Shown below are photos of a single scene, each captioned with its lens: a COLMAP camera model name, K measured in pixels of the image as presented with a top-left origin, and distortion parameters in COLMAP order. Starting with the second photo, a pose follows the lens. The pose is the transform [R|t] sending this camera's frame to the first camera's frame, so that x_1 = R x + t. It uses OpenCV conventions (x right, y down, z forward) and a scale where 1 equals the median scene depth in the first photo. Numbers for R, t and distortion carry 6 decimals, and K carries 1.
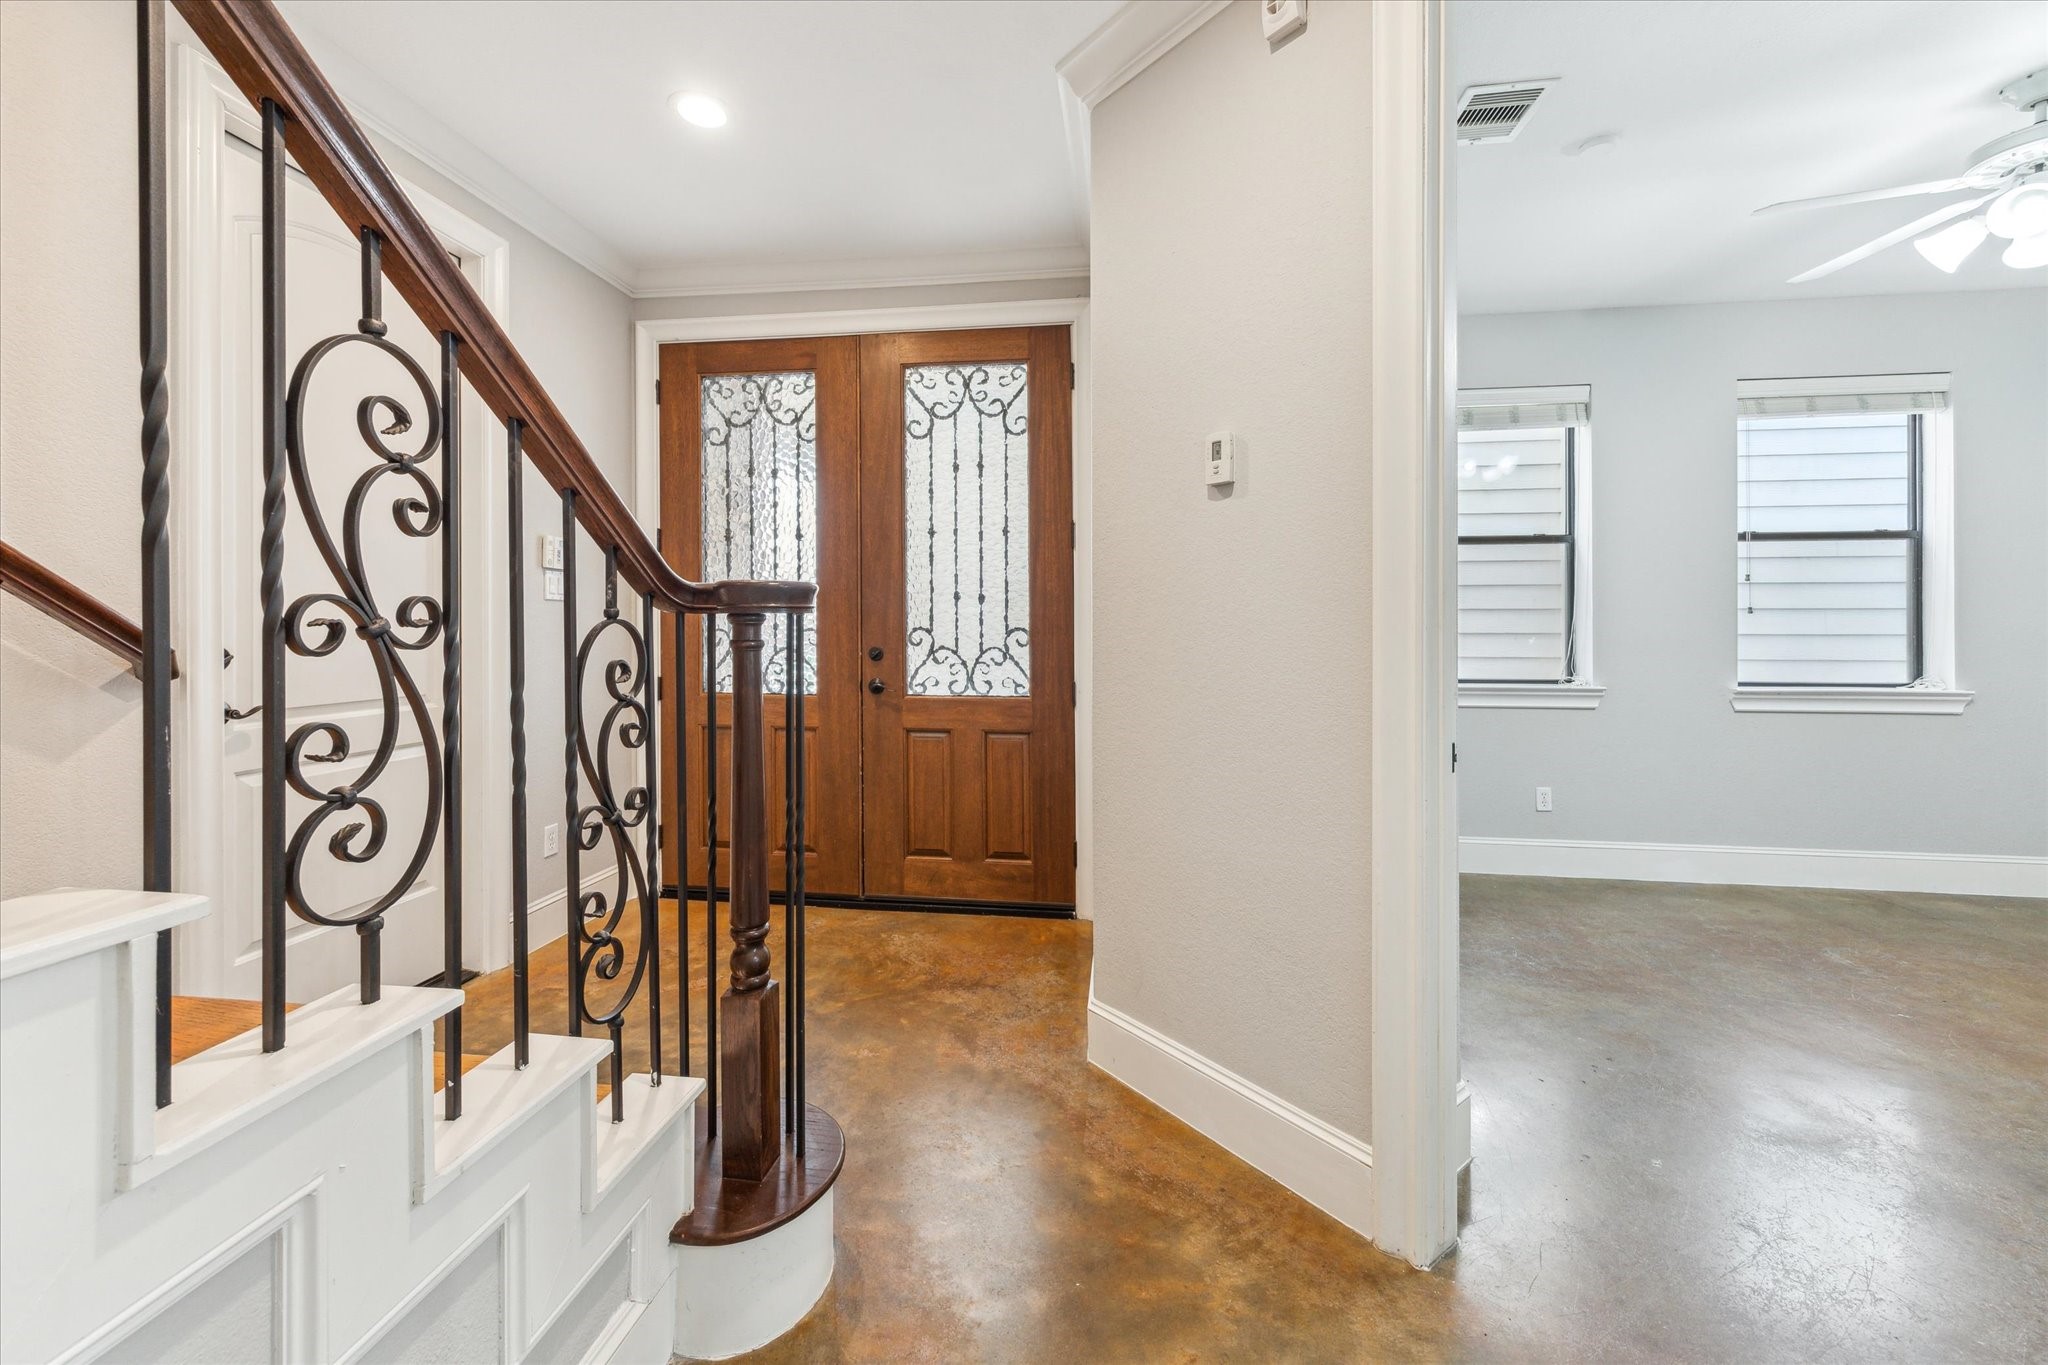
lens RADIAL K [[808.0, 0, 1031.1], [0, 808.0, 629.7], [0, 0, 1]] dist [0.009373, -0.000200]
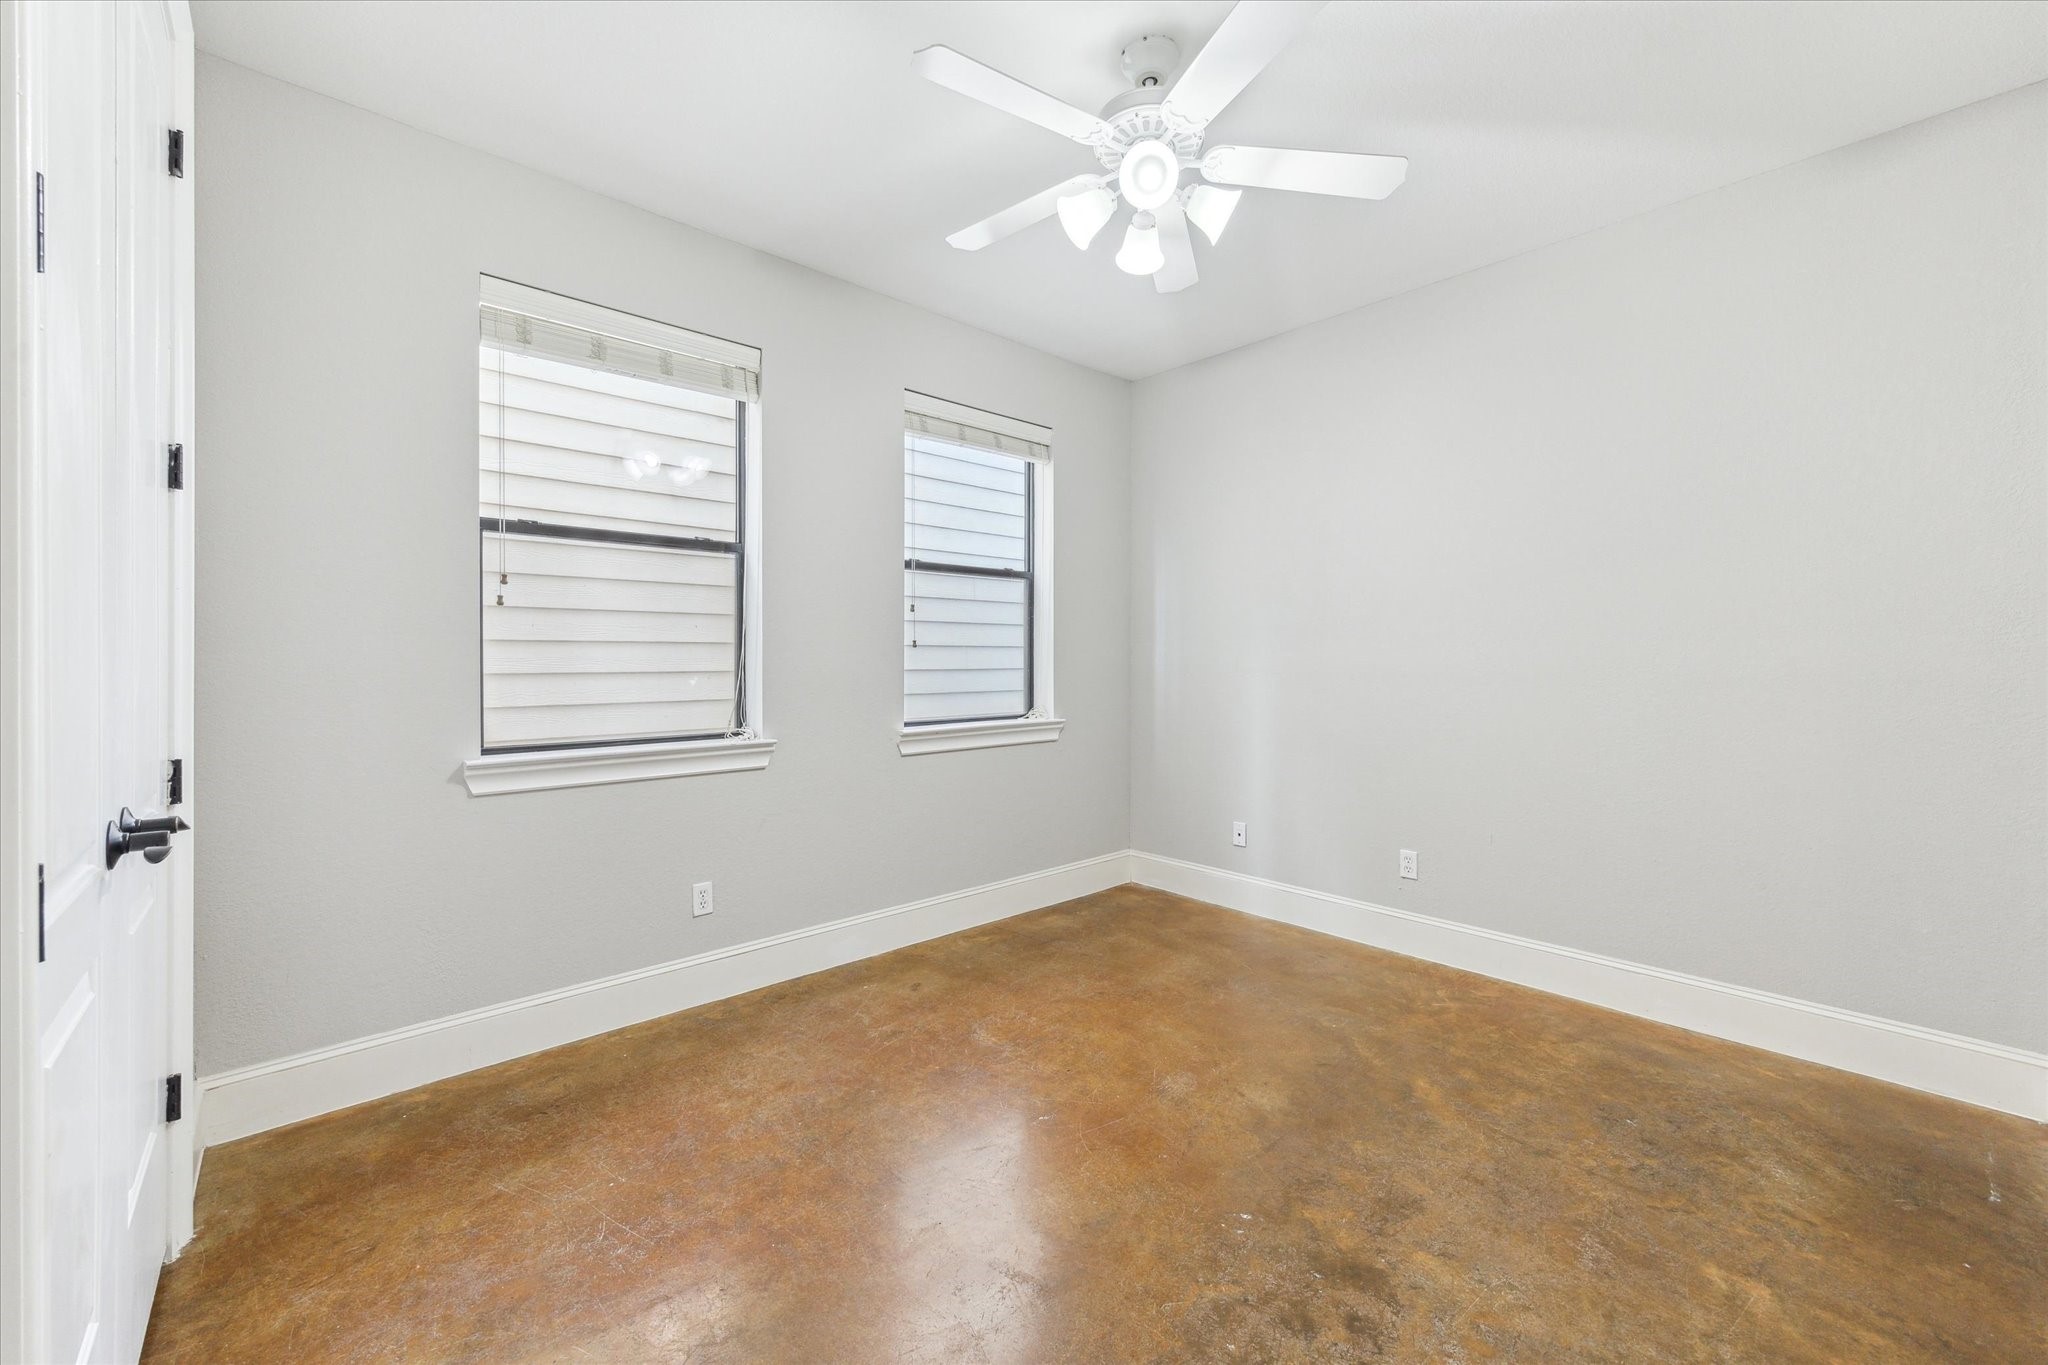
lens RADIAL K [[808.0, 0, 1031.1], [0, 808.0, 629.7], [0, 0, 1]] dist [0.009373, -0.000200]
pose [[0.645260, 0.025409, 0.763540, 0.277141], [-0.000134, 0.999450, -0.033147, -0.010386], [-0.763963, 0.021287, 0.644909, 0.316829]]
